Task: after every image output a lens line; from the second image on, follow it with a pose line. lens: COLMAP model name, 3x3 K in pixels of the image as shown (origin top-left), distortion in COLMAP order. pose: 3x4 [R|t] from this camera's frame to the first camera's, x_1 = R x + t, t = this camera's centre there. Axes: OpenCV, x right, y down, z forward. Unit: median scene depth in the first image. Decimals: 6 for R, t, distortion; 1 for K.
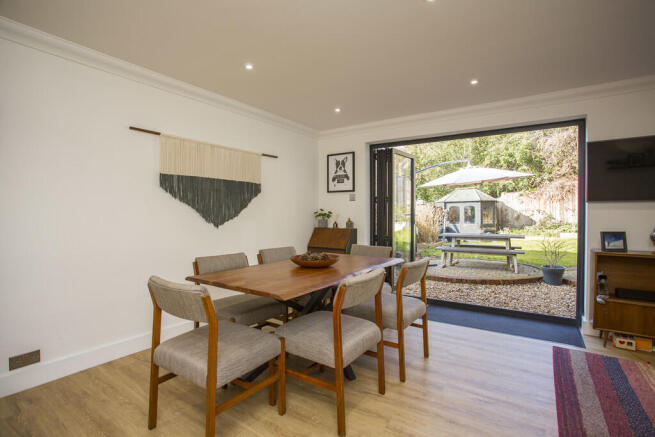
lens RADIAL K [[319.2, 0, 327.5], [0, 319.2, 218.5], [0, 0, 1]] dist [-0.075931, 0.028355]
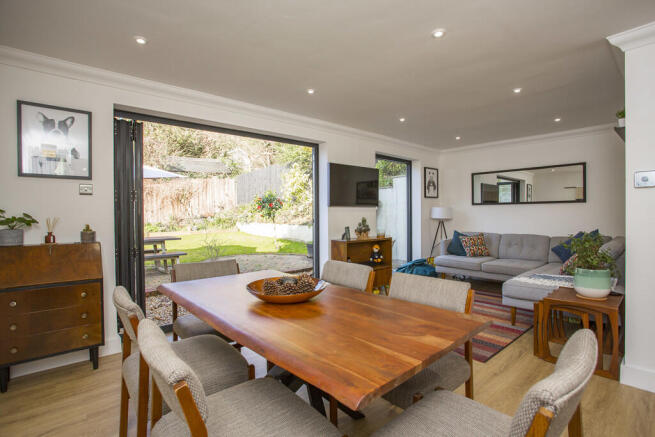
lens RADIAL K [[319.2, 0, 327.5], [0, 319.2, 218.5], [0, 0, 1]] dist [-0.075931, 0.028355]
pose [[0.263994, -0.017544, 0.964365, -0.341167], [0.020696, 0.999707, 0.012522, -0.010211], [-0.964302, 0.016653, 0.264280, 0.414775]]
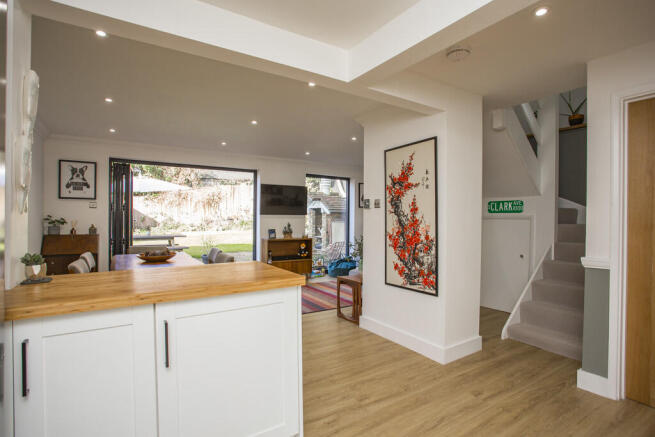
lens RADIAL K [[319.2, 0, 327.5], [0, 319.2, 218.5], [0, 0, 1]] dist [-0.075931, 0.028355]
pose [[0.396111, -0.002097, 0.918200, -0.542680], [0.004063, 0.999992, 0.000531, -0.017742], [-0.918194, 0.003520, 0.396116, -0.122463]]
